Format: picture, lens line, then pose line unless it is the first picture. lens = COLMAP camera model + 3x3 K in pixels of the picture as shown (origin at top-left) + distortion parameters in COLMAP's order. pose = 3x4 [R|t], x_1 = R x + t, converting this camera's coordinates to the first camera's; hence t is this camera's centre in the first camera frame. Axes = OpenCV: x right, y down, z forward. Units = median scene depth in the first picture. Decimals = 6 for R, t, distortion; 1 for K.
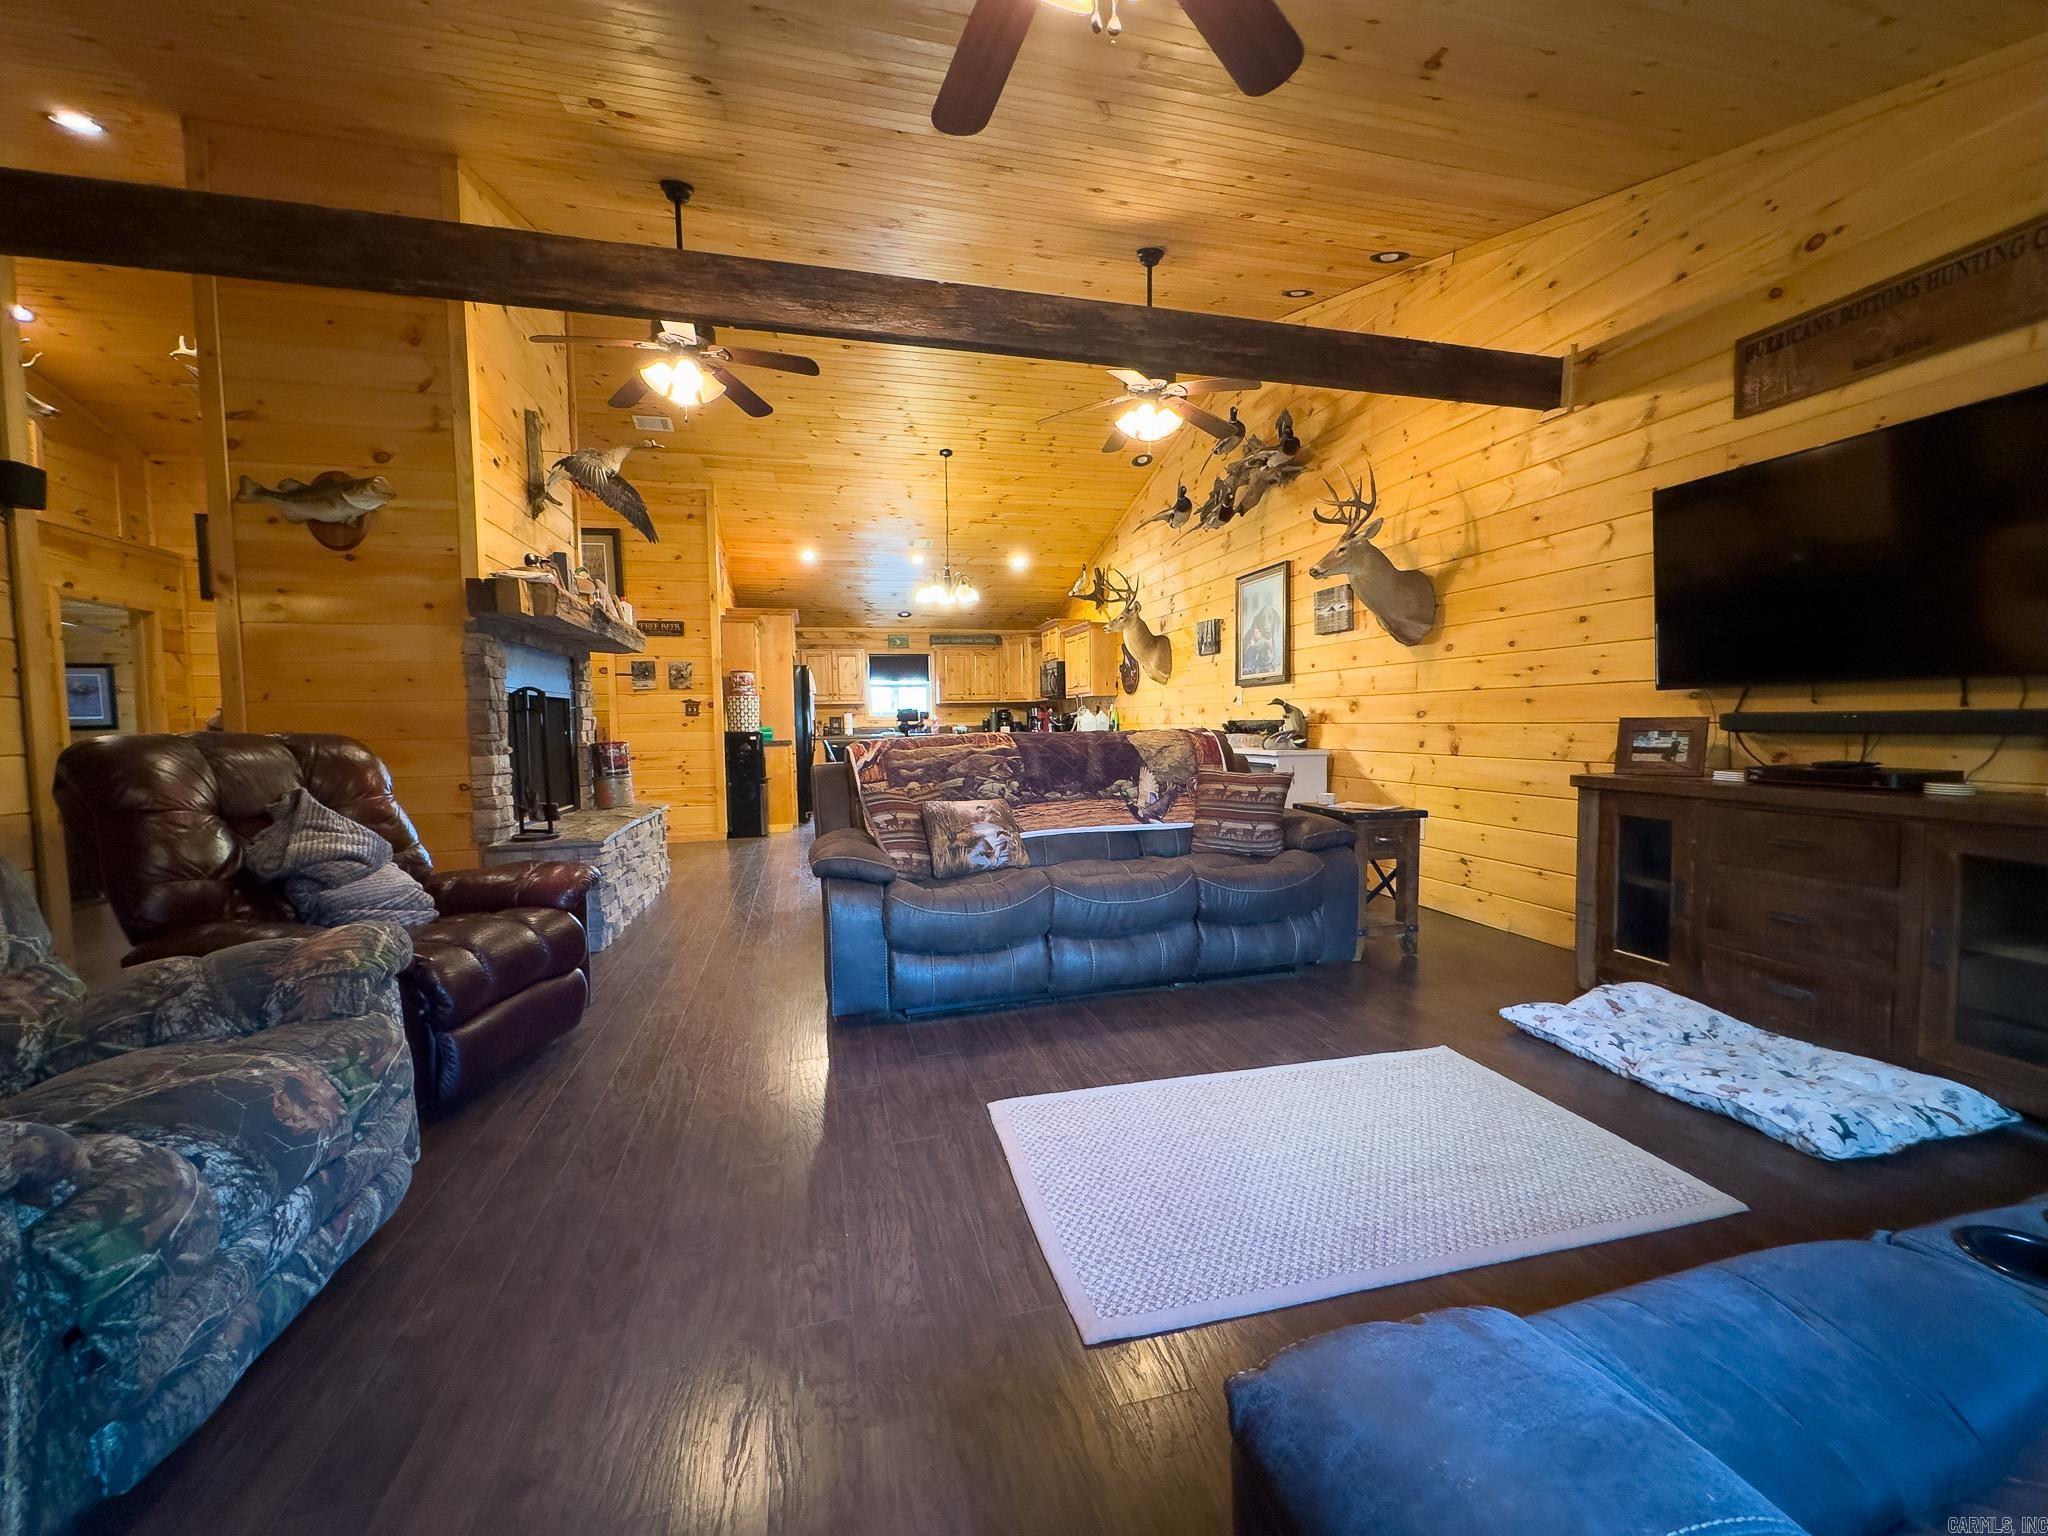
lens RADIAL K [[813.8, 0, 1024.1], [0, 813.8, 766.2], [0, 0, 1]] dist [-0.001557, -0.000035]
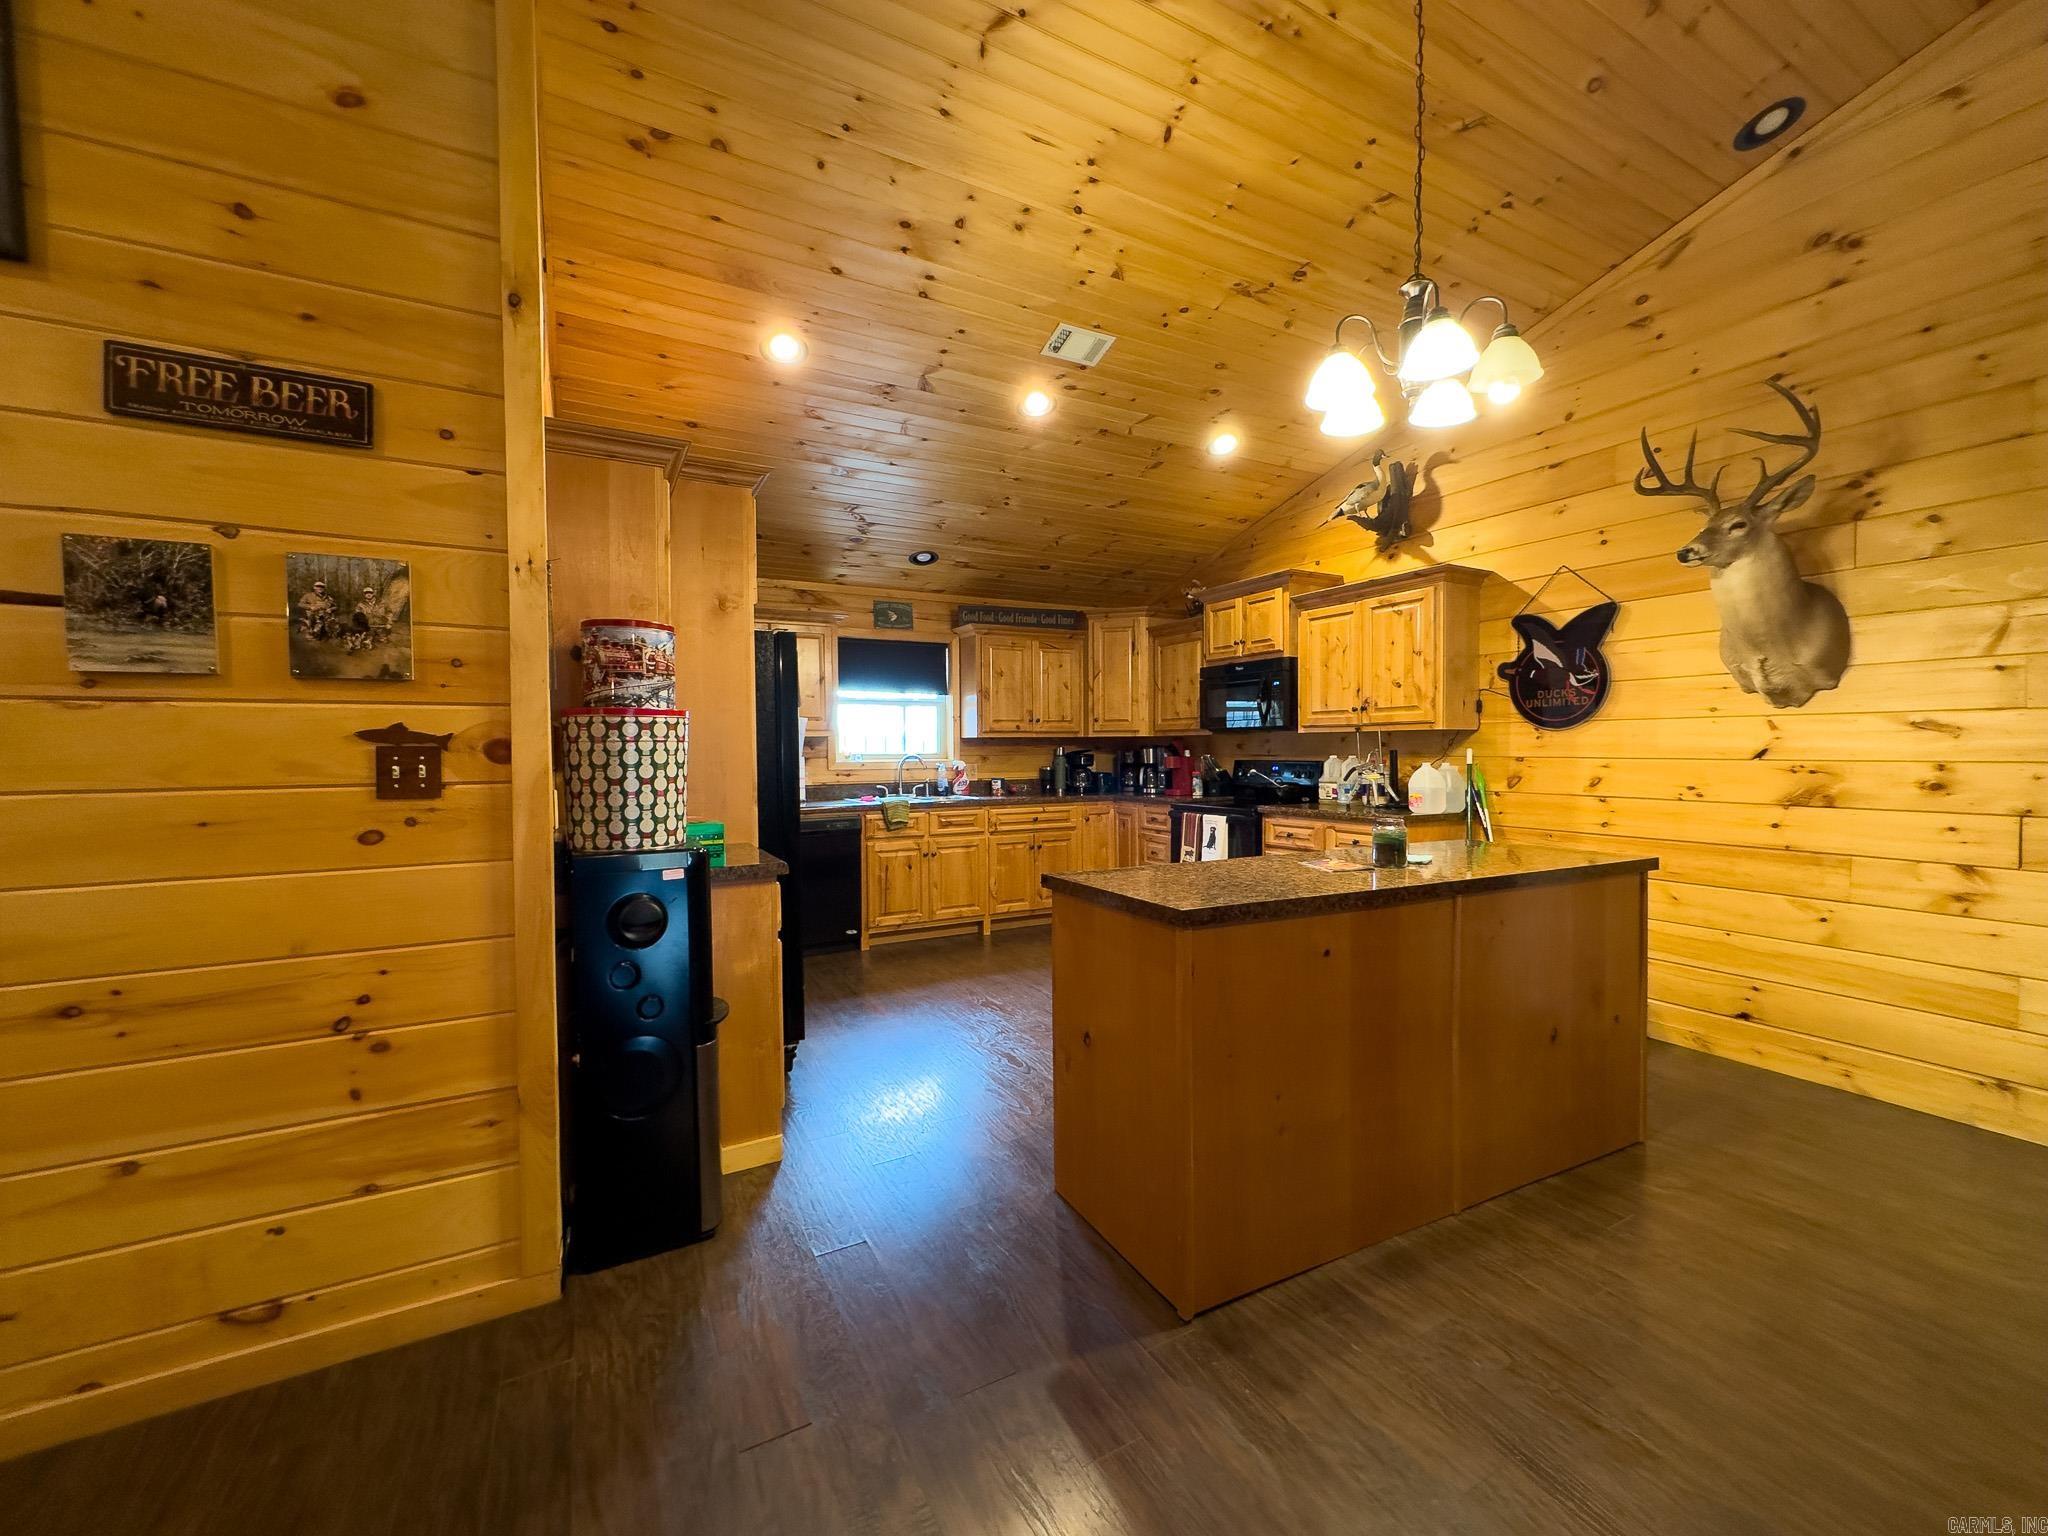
lens RADIAL K [[813.8, 0, 1021.5], [0, 813.8, 768.6], [0, 0, 1]] dist [-0.001557, -0.000035]
pose [[0.972819, 0.003207, 0.231543, -0.390712], [0.003959, 0.999528, -0.030474, -0.083423], [-0.231531, 0.030563, 0.972347, 0.982888]]
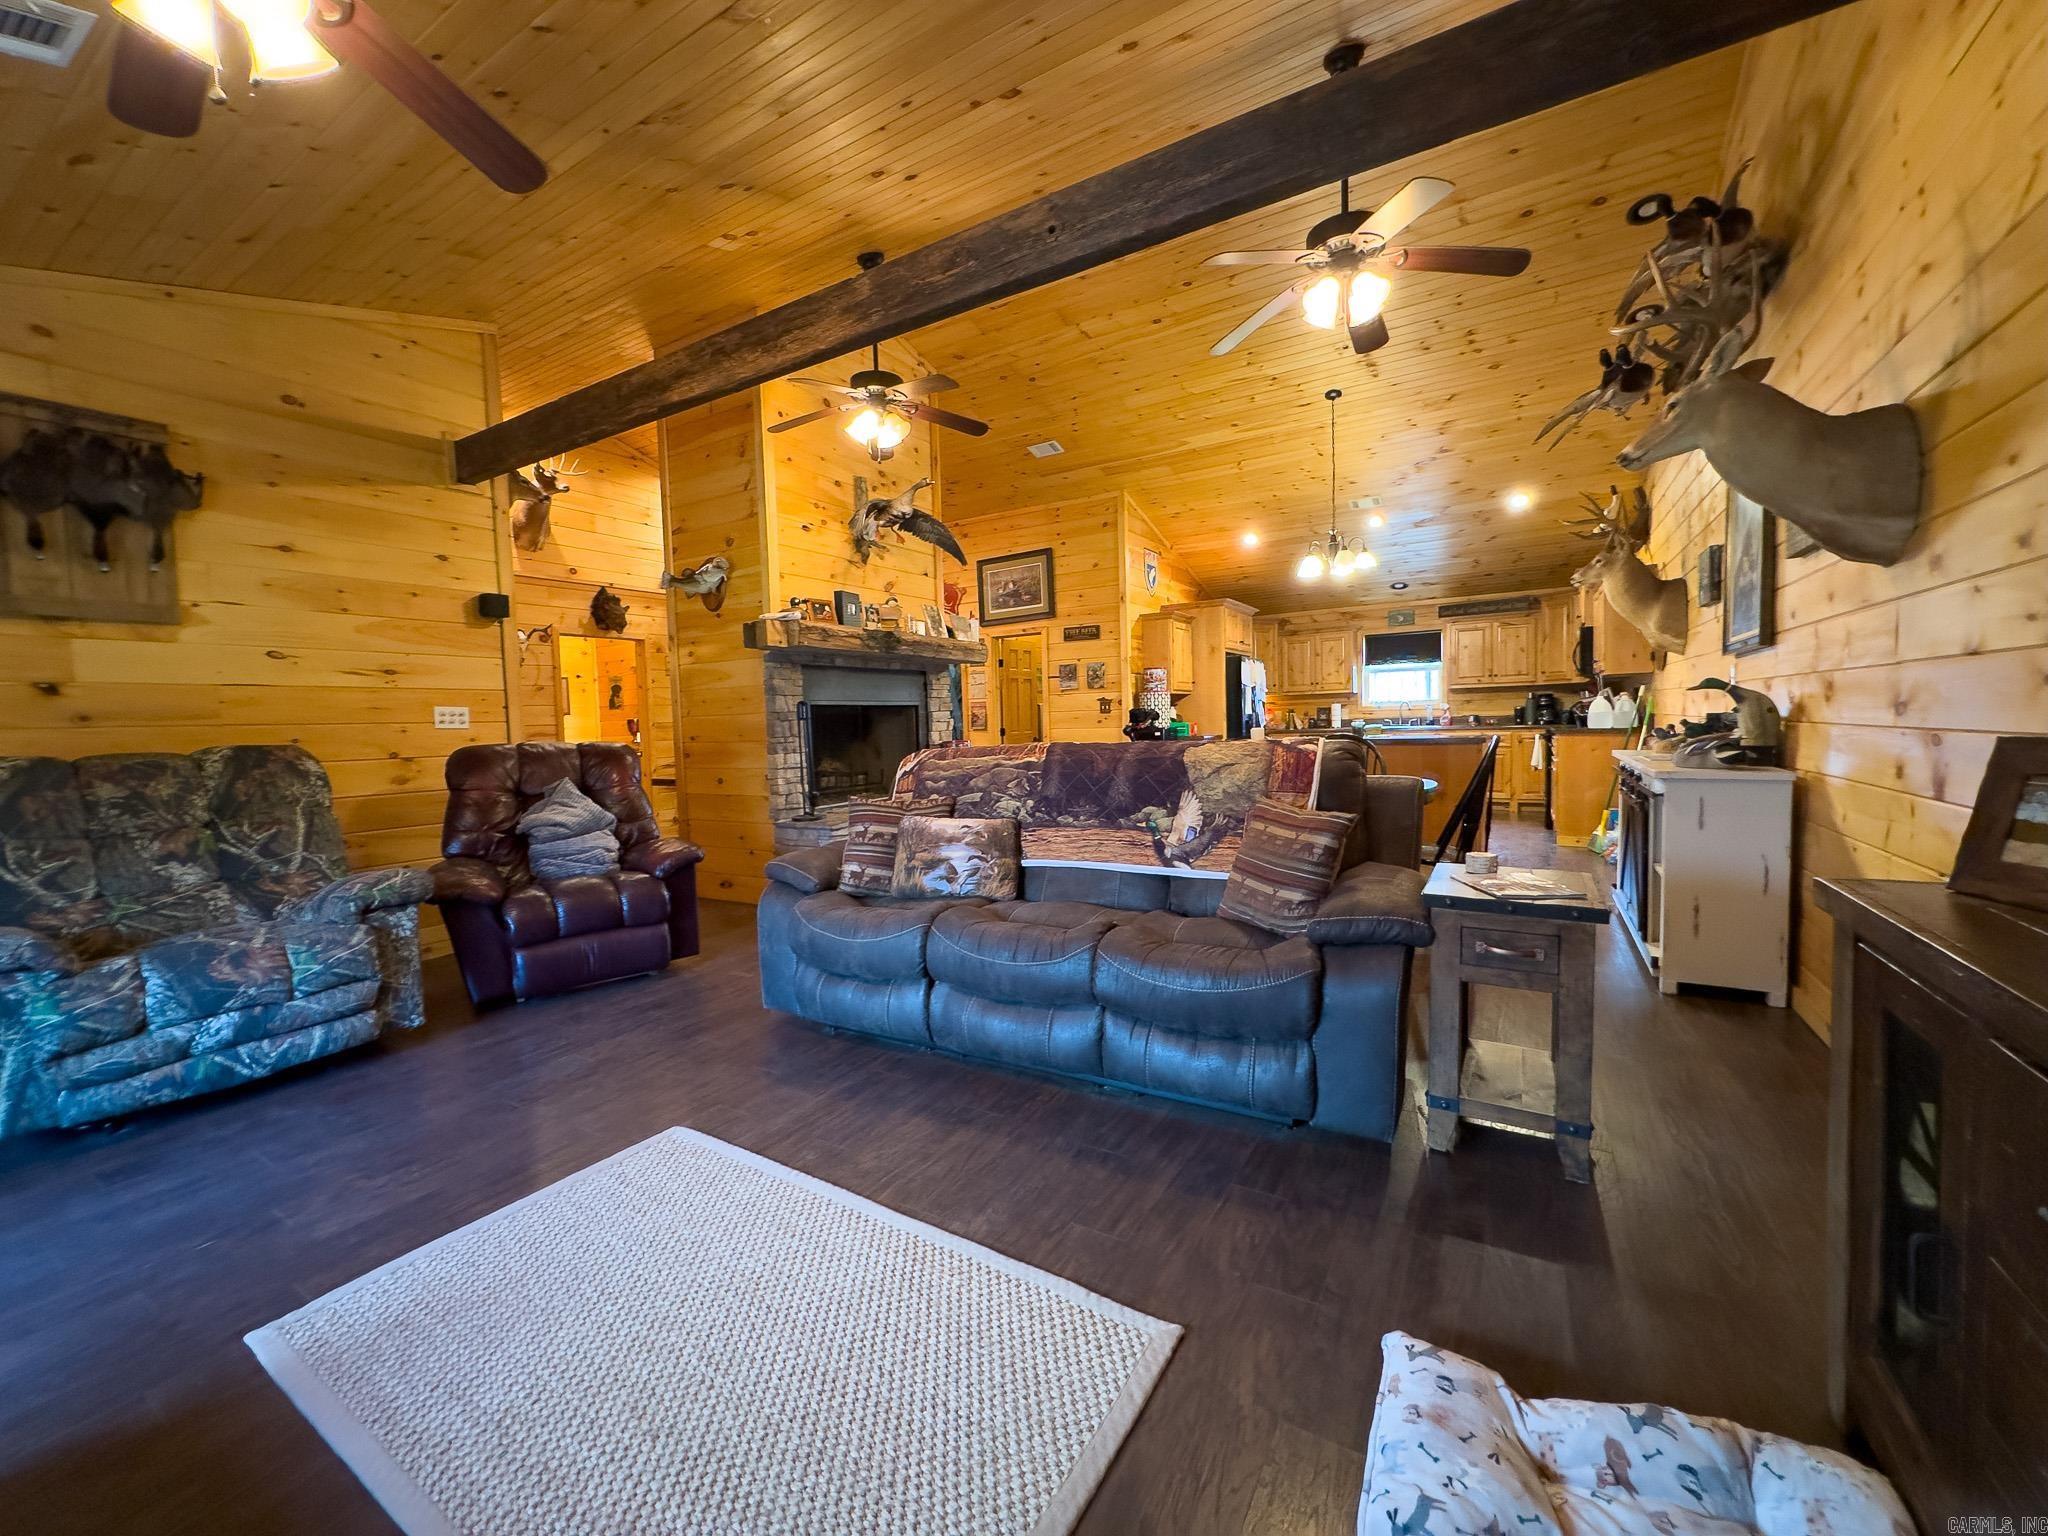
lens RADIAL K [[813.8, 0, 1027.6], [0, 813.8, 765.2], [0, 0, 1]] dist [-0.001557, -0.000035]
pose [[0.694854, 0.034024, -0.718346, 0.386814], [-0.021327, 0.999416, 0.026708, -0.026444], [0.718835, -0.003238, 0.695173, 0.248664]]
